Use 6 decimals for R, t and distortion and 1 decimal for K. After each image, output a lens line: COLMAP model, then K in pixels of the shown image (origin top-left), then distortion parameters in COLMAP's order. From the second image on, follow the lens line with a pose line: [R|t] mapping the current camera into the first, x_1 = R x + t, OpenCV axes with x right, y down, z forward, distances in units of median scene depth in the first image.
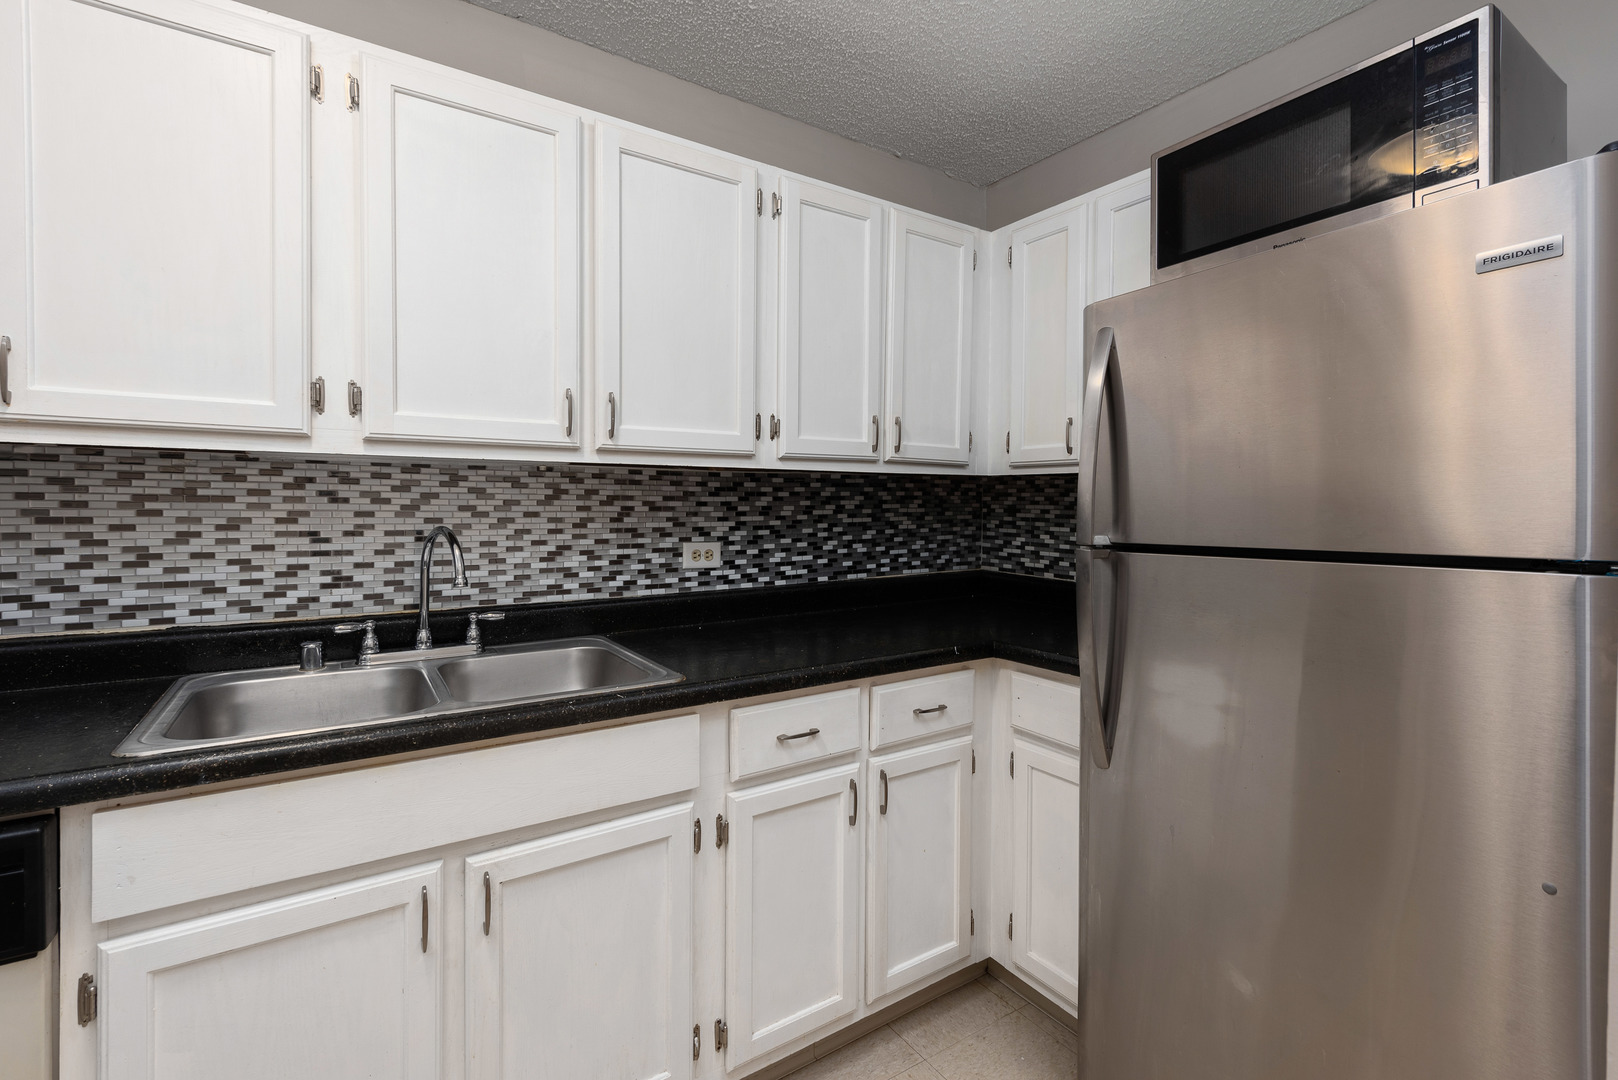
lens RADIAL K [[714.2, 0, 689.2], [0, 714.2, 512.3], [0, 0, 1]] dist [0.001539, 0.000136]
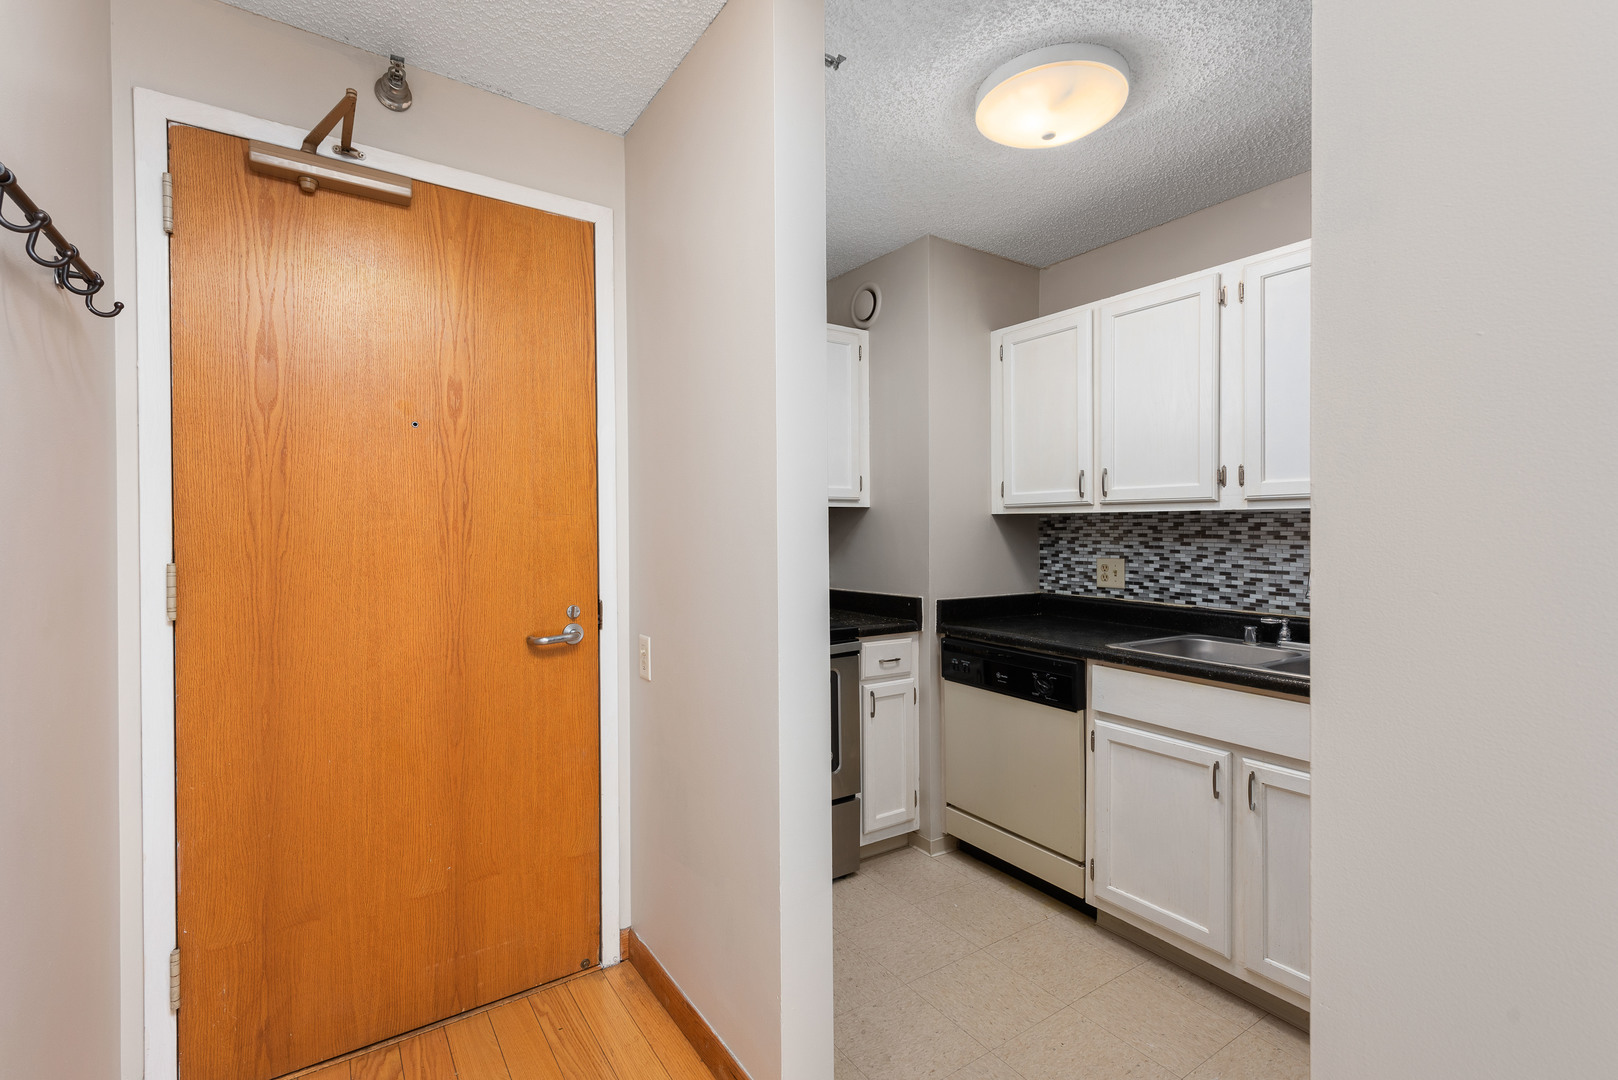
lens RADIAL K [[717.4, 0, 809.8], [0, 717.4, 535.1], [0, 0, 1]] dist [0.003203, 0.000192]
pose [[0.029569, -0.003079, -0.999558, 1.071679], [-0.022747, 0.999734, -0.003752, 0.006845], [0.999304, 0.022848, 0.029491, -0.037590]]
